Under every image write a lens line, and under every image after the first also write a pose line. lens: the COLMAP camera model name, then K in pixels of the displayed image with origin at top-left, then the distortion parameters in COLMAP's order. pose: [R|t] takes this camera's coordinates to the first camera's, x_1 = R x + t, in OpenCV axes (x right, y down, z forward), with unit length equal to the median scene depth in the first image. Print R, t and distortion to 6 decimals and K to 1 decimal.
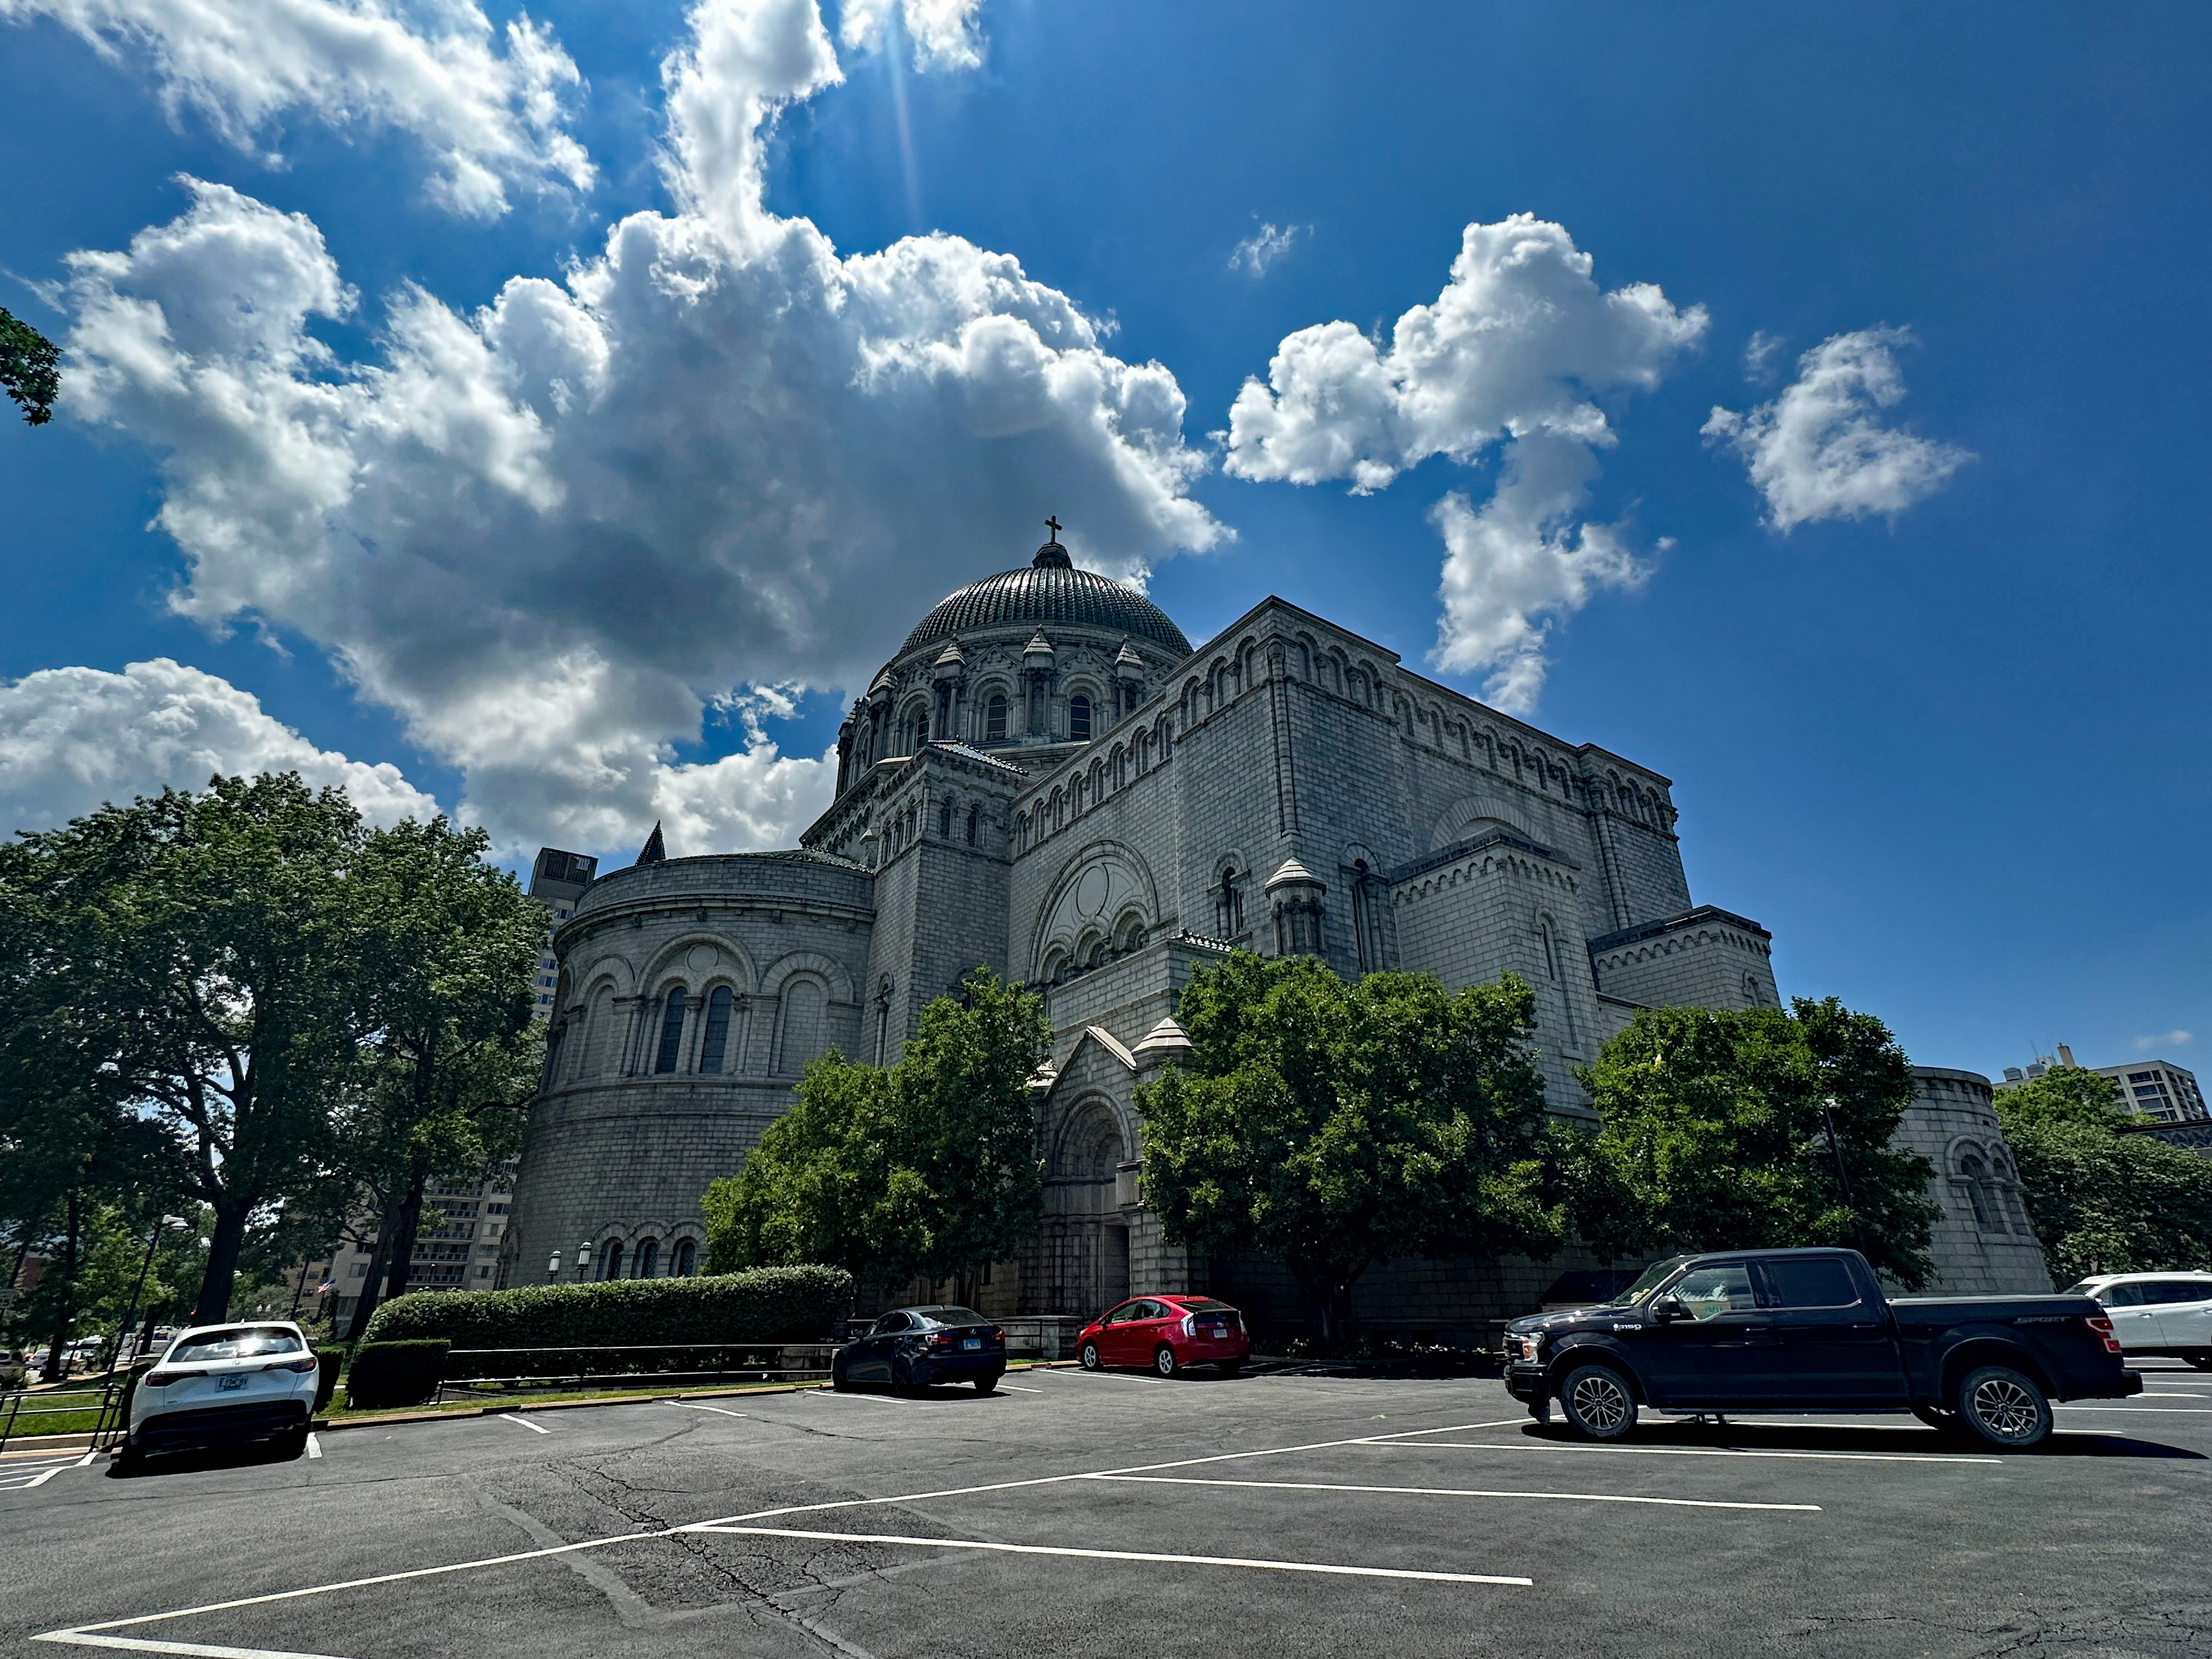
lens RADIAL K [[1081.1, 0, 1106.0], [0, 1081.1, 829.5], [0, 0, 1]] dist [0.018575, 0.000277]
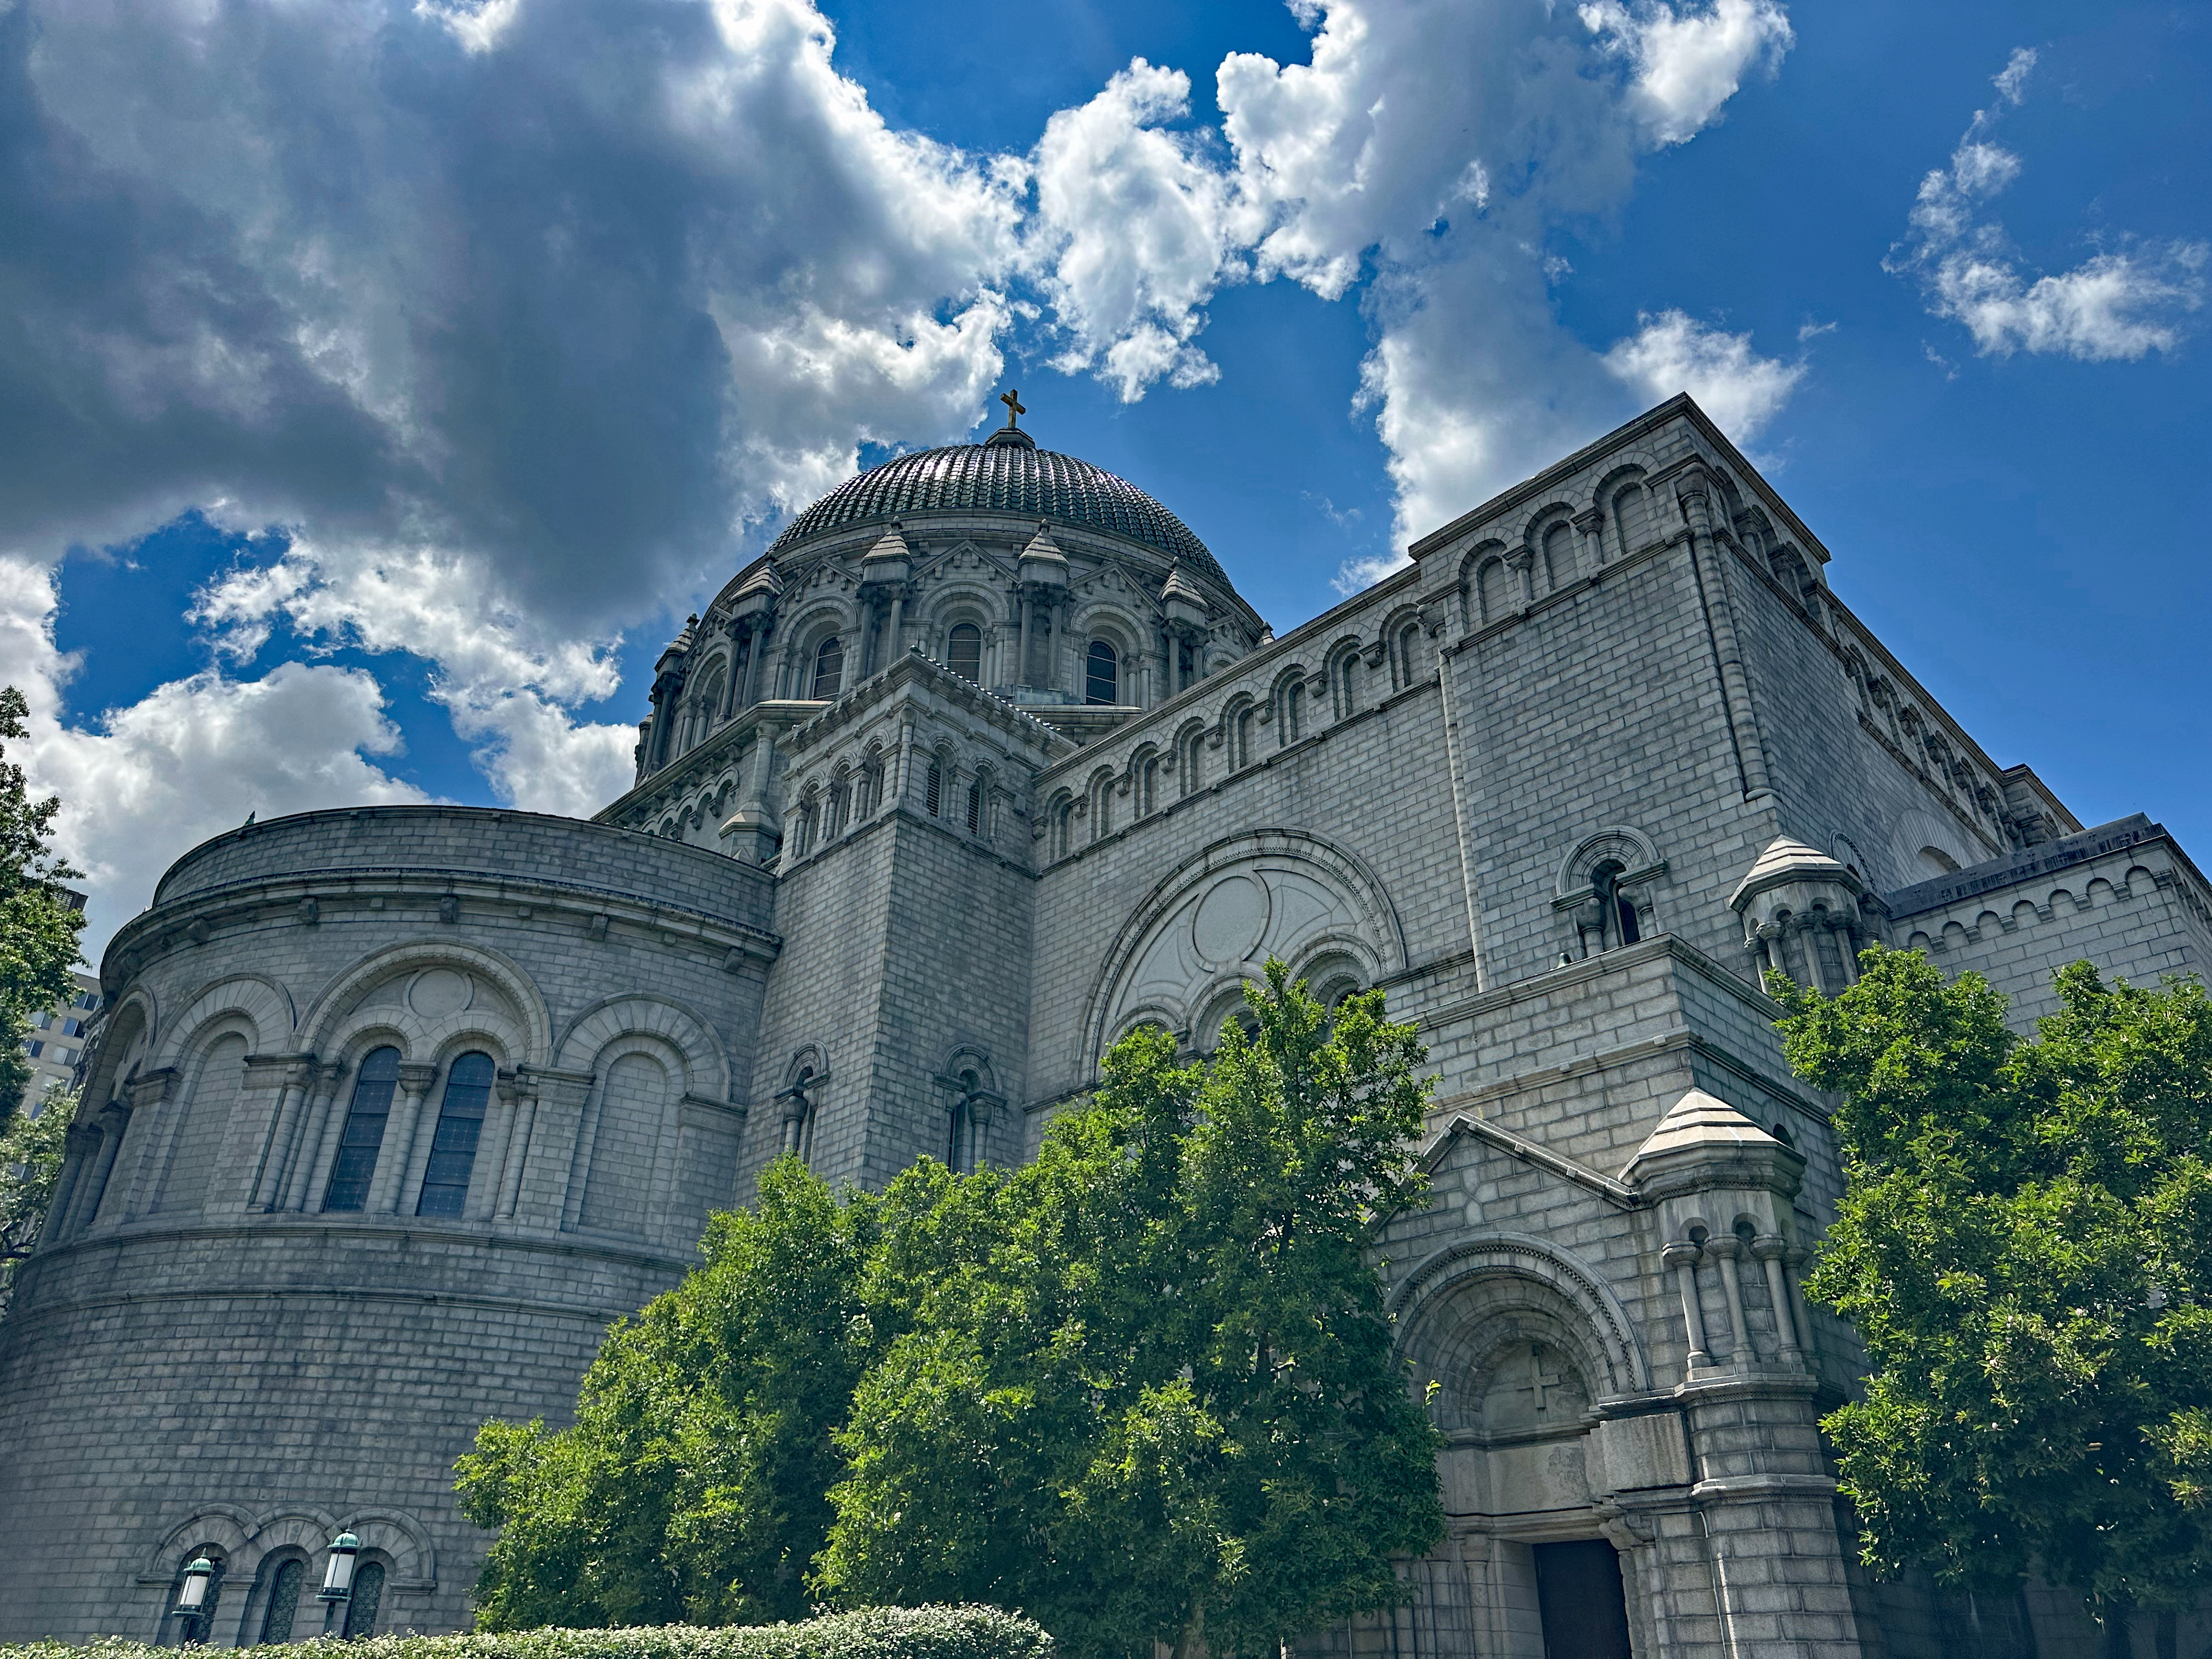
lens RADIAL K [[1545.2, 0, 1106.0], [0, 1545.2, 829.5], [0, 0, 1]] dist [0.083932, -0.090426]
pose [[0.982674, 0.105934, 0.152086, -0.187324], [-0.090703, 0.990450, -0.103834, 0.092341], [-0.161633, 0.088240, 0.982898, 0.211504]]
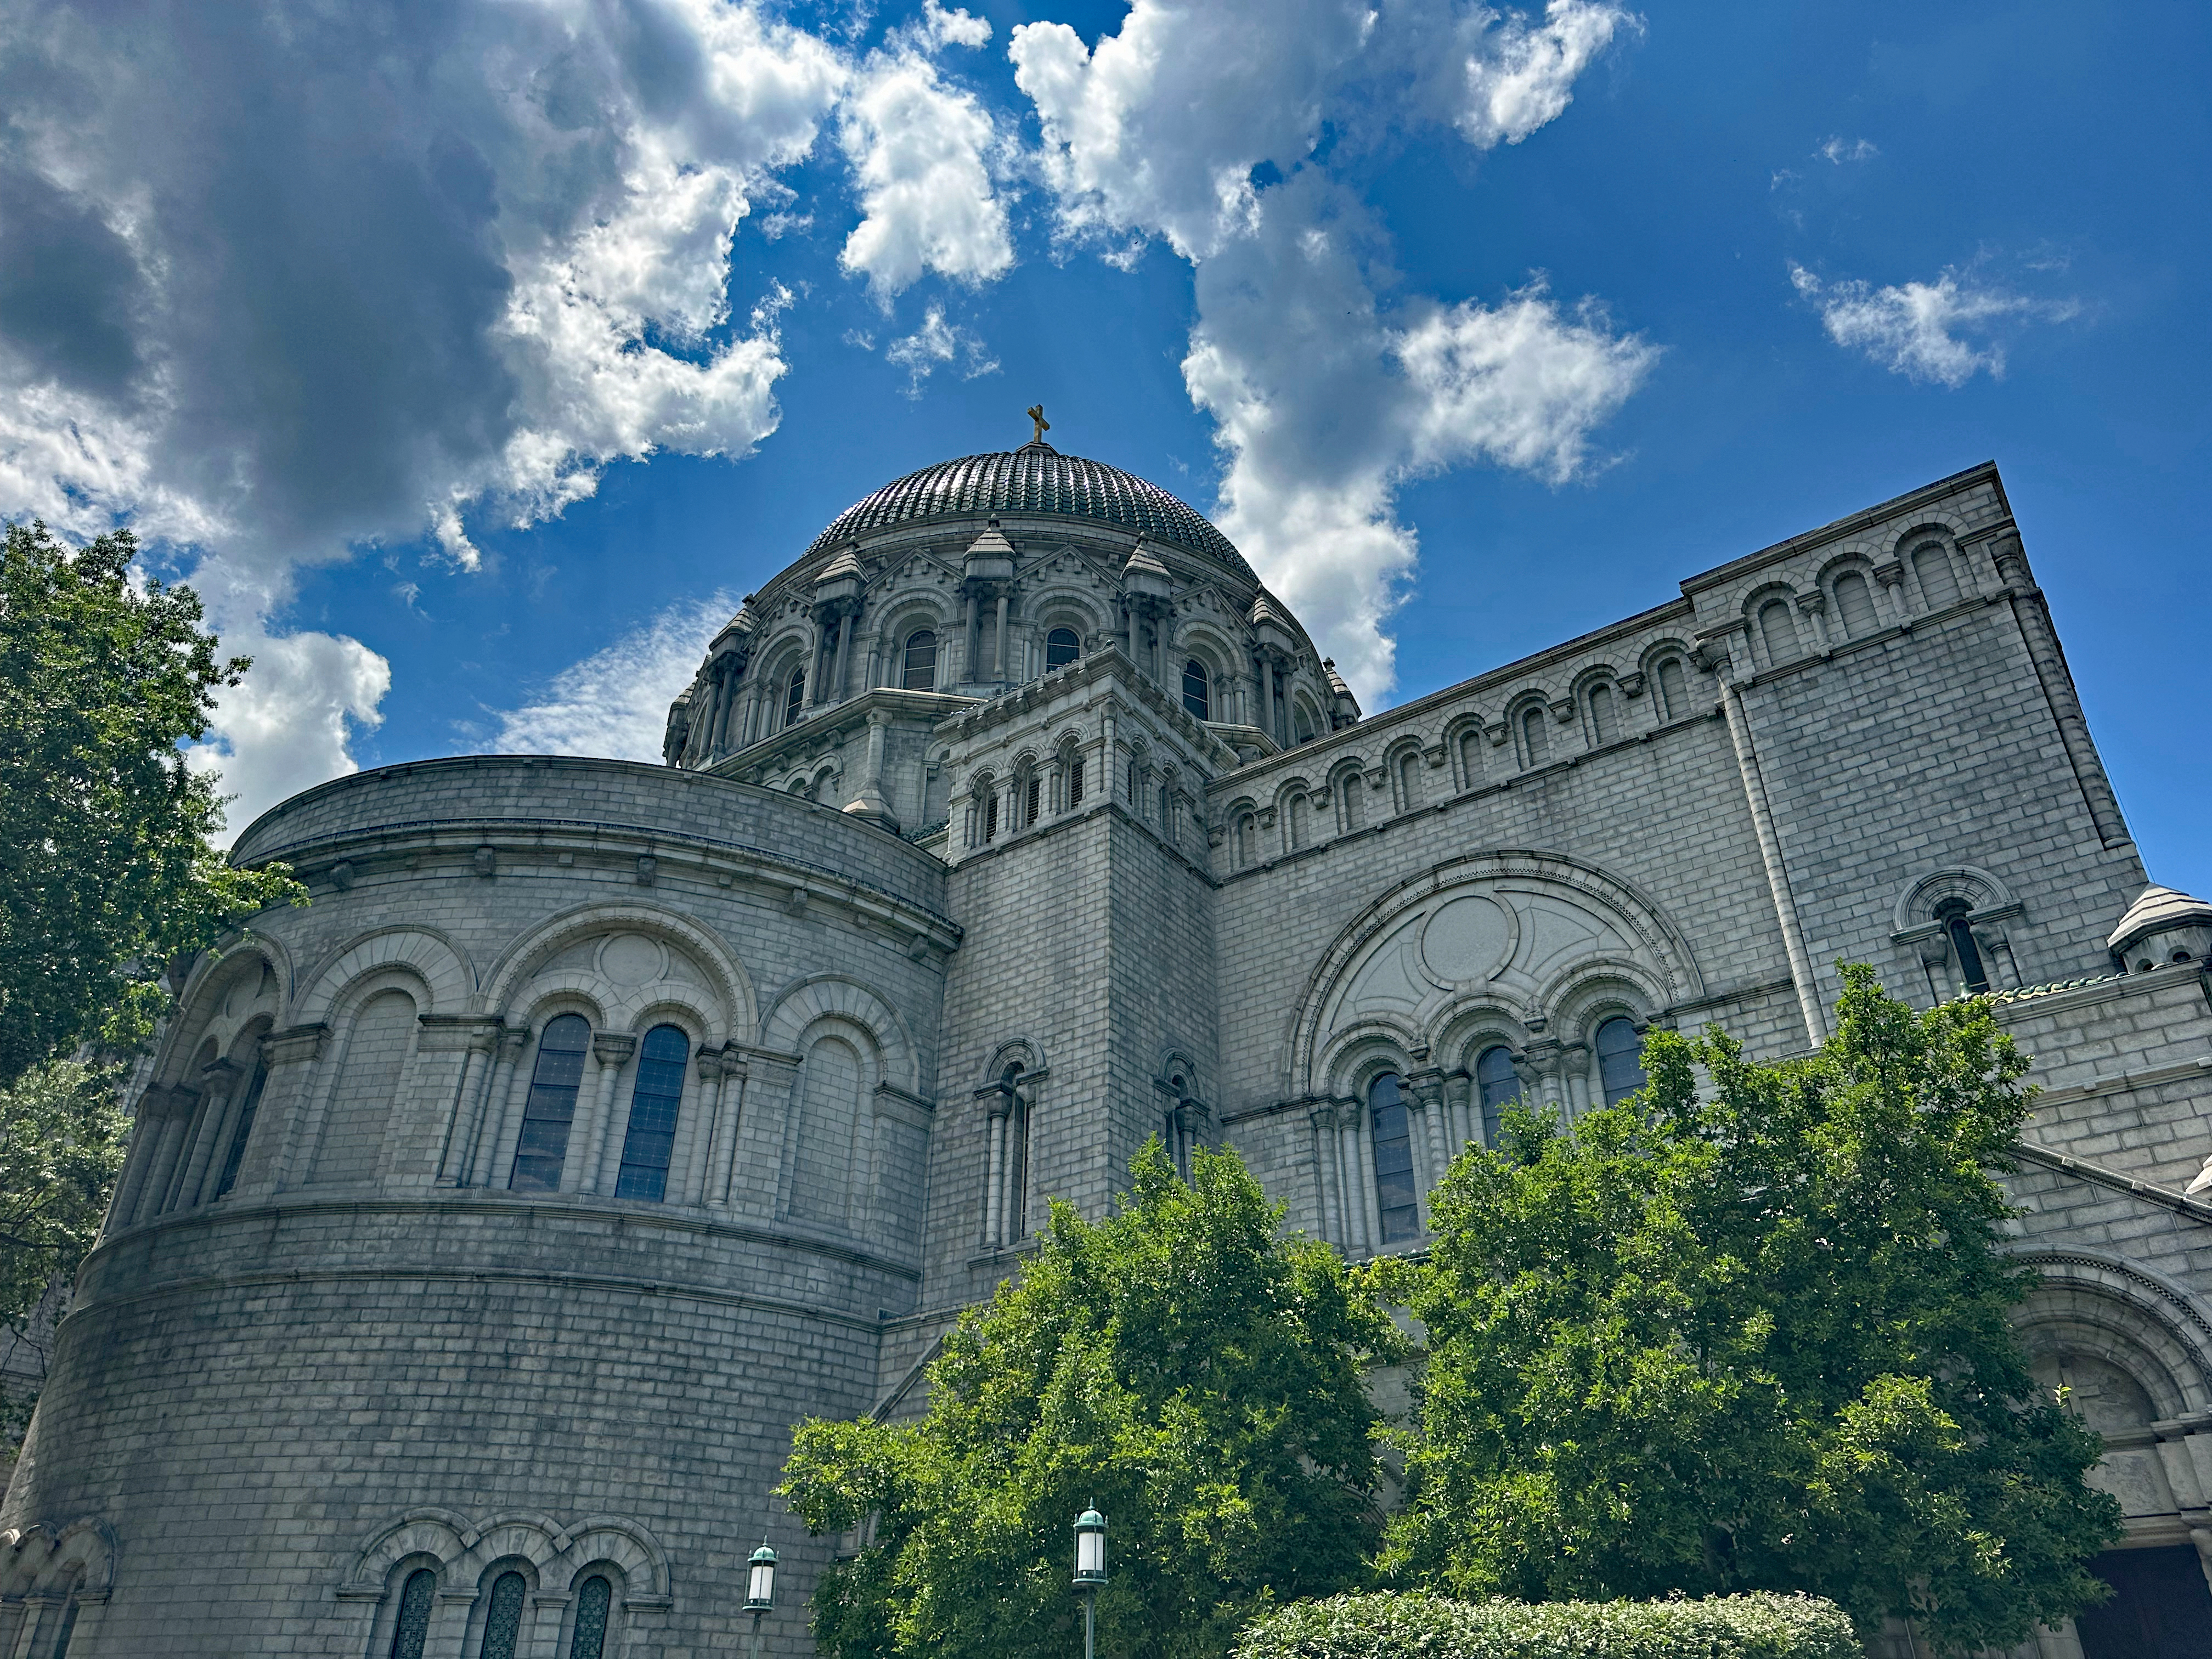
lens RADIAL K [[1541.5, 0, 1106.0], [0, 1541.5, 829.5], [0, 0, 1]] dist [0.102528, -0.148823]
pose [[0.939595, 0.185503, 0.287662, -0.395058], [-0.146787, 0.977582, -0.150955, 0.138794], [-0.309216, 0.099612, 0.945760, 0.282881]]
